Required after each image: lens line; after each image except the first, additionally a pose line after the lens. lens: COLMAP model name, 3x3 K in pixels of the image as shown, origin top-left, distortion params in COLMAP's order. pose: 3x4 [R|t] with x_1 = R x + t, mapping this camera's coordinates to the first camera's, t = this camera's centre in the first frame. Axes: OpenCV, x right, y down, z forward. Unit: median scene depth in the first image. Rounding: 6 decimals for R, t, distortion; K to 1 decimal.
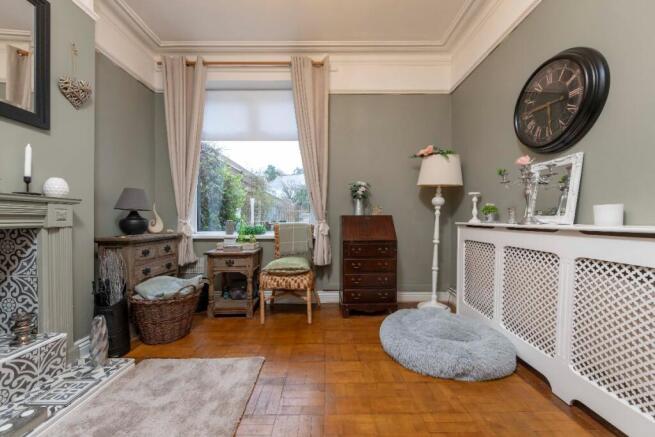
lens RADIAL K [[257.3, 0, 332.5], [0, 257.3, 220.8], [0, 0, 1]] dist [-0.000648, -0.000207]
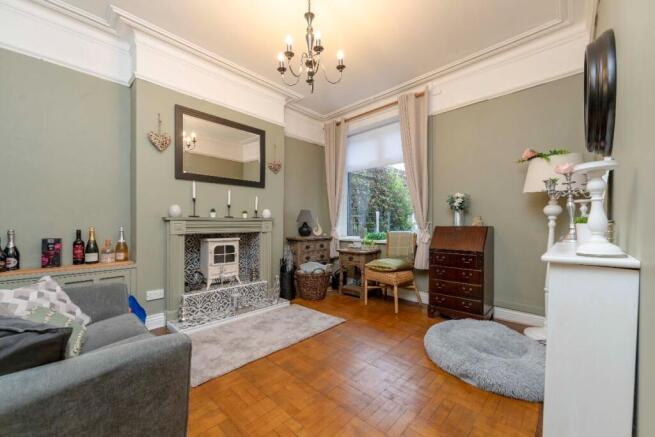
lens RADIAL K [[259.2, 0, 328.0], [0, 259.2, 220.2], [0, 0, 1]] dist [-0.000238, -0.000069]
pose [[0.713947, -0.005515, -0.700178, 0.546241], [-0.006759, 0.999868, -0.014768, -0.029145], [0.700167, 0.015276, 0.713815, -0.131457]]
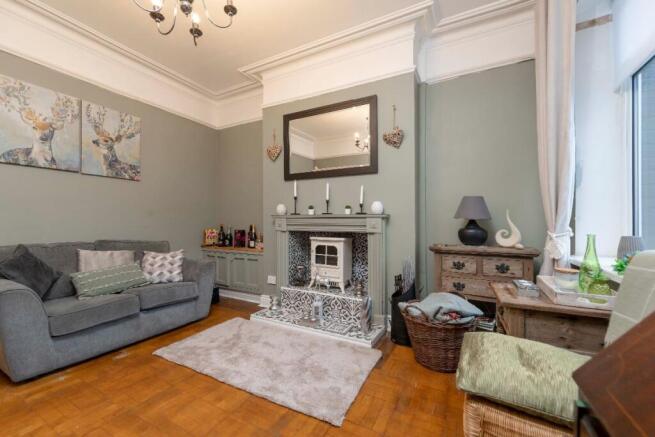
lens RADIAL K [[259.3, 0, 329.6], [0, 259.3, 214.8], [0, 0, 1]] dist [0.000388, 0.000008]
pose [[-0.474287, -0.020238, -0.880137, 0.297487], [-0.007612, 0.999793, -0.018887, -0.033983], [0.880337, -0.002258, -0.474343, 0.975318]]
